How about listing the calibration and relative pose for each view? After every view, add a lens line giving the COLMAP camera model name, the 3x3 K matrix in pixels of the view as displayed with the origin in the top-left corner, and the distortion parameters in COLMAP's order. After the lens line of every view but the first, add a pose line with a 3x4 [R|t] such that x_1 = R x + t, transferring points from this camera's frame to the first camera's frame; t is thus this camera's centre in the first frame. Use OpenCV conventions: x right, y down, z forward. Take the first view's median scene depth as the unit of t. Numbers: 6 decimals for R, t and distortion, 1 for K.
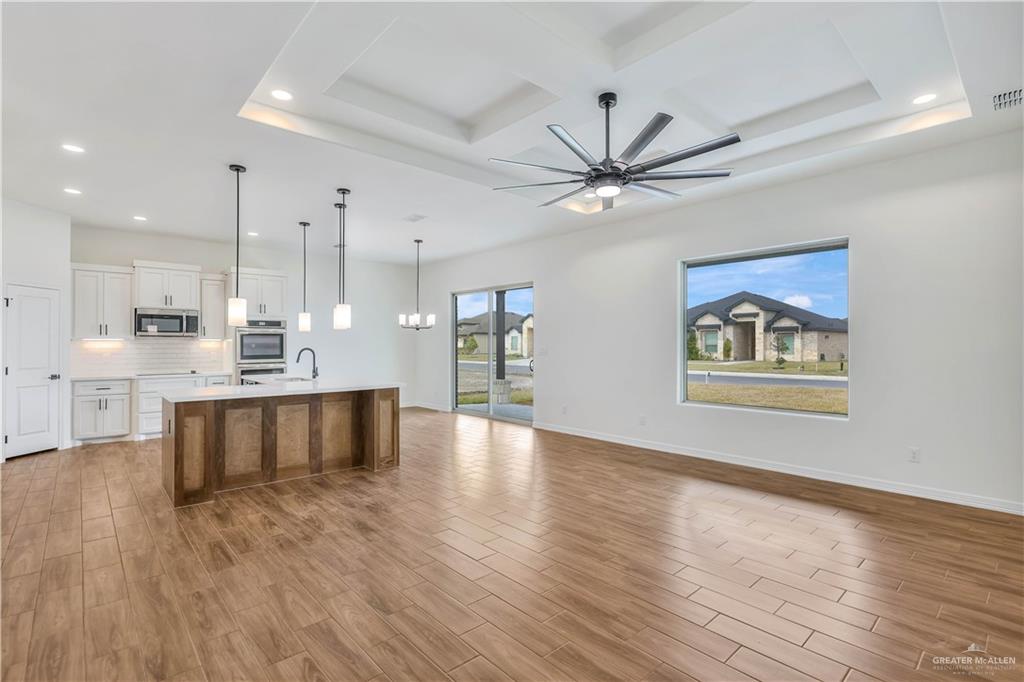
lens RADIAL K [[504.4, 0, 512.0], [0, 504.4, 341.0], [0, 0, 1]] dist [0.005435, 0.000407]
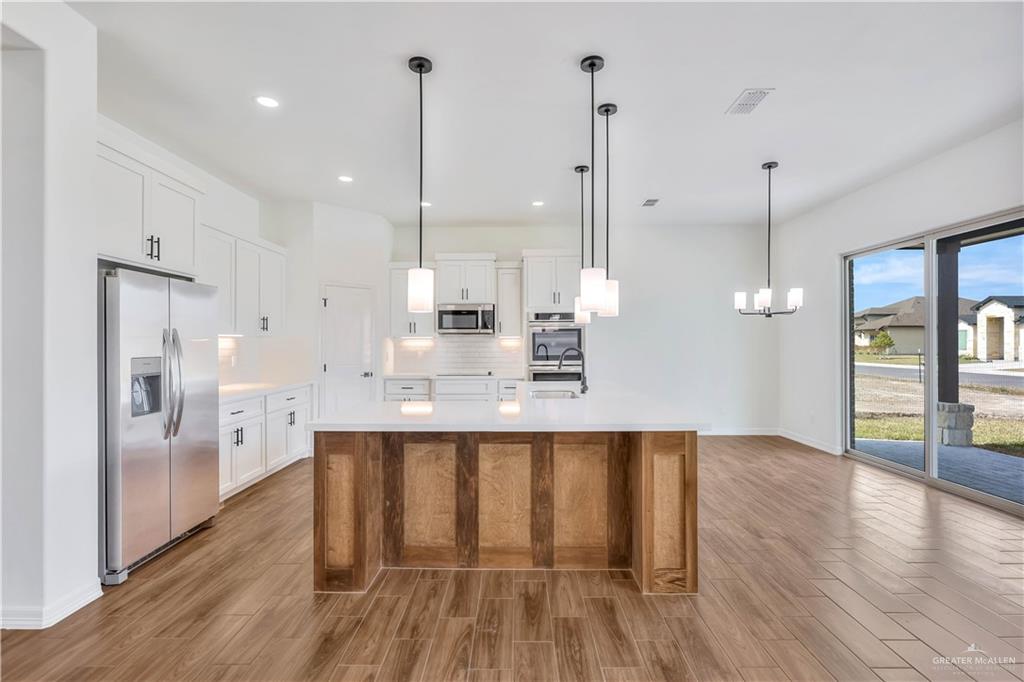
lens RADIAL K [[488.8, 0, 500.0], [0, 488.8, 343.2], [0, 0, 1]] dist [-0.002325, 0.000105]
pose [[0.735011, -0.000767, -0.678055, -0.035661], [0.006357, 0.999963, 0.005760, 0.003640], [0.678026, -0.008545, 0.734989, 0.416546]]
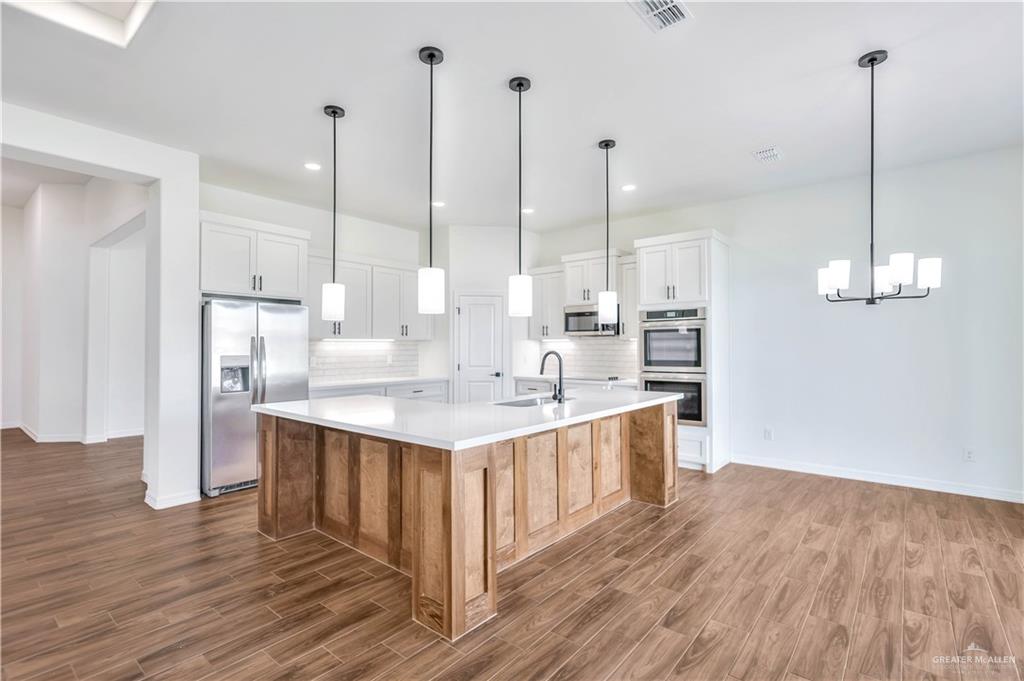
lens RADIAL K [[482.1, 0, 493.3], [0, 482.1, 343.9], [0, 0, 1]] dist [-0.001848, 0.000183]
pose [[0.132928, -0.003931, -0.991118, 0.134524], [0.009175, 0.999954, -0.002736, 0.005663], [0.991083, -0.008729, 0.132958, 0.771966]]
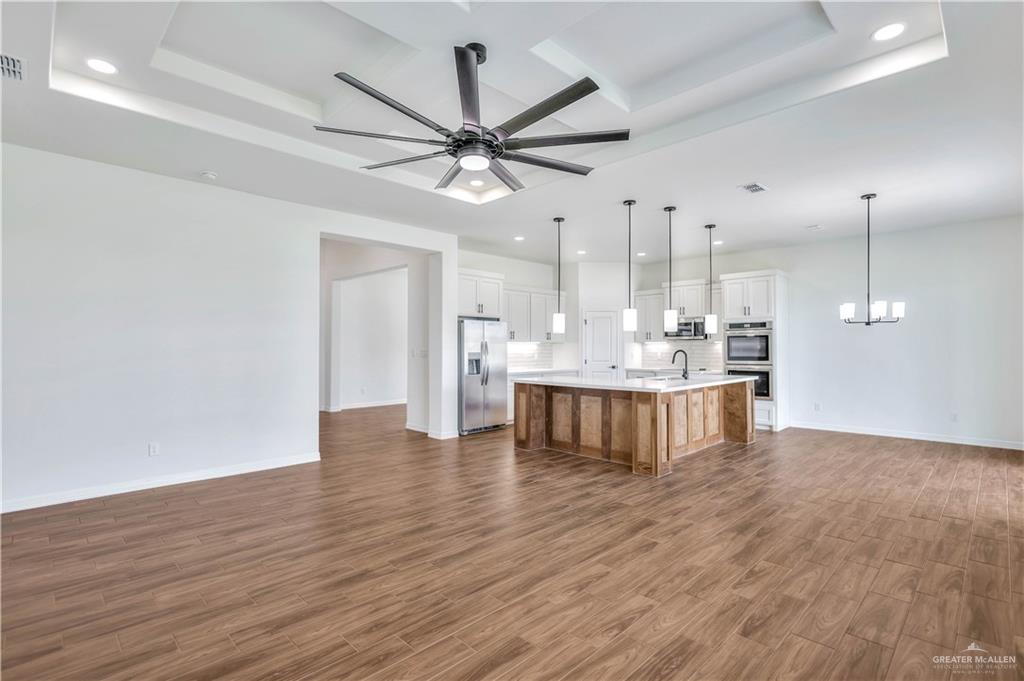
lens RADIAL K [[473.2, 0, 487.0], [0, 473.2, 343.2], [0, 0, 1]] dist [0.001912, 0.000189]
pose [[0.018918, -0.006858, -0.999798, 0.507019], [0.008848, 0.999938, -0.006692, 0.002892], [0.999782, -0.008719, 0.018977, 0.526797]]
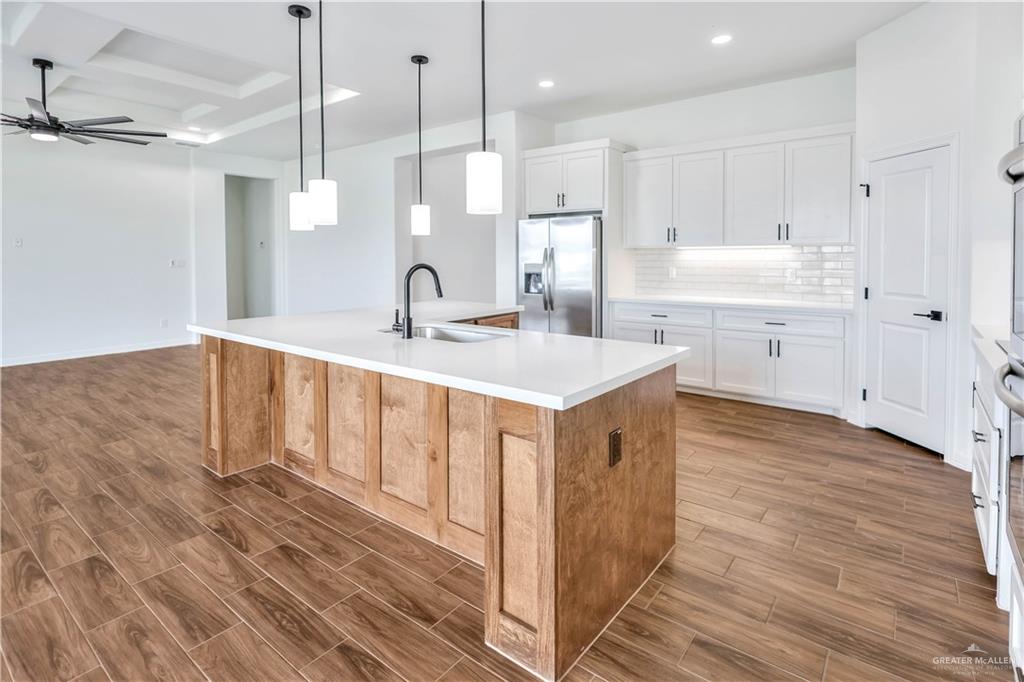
lens RADIAL K [[469.8, 0, 517.9], [0, 469.8, 267.1], [0, 0, 1]] dist [-0.002148, -0.000778]
pose [[-0.973195, 0.008331, -0.229829, -0.341818], [0.004981, 0.999873, 0.015150, 0.010539], [0.229926, 0.013599, -0.973113, 1.247829]]
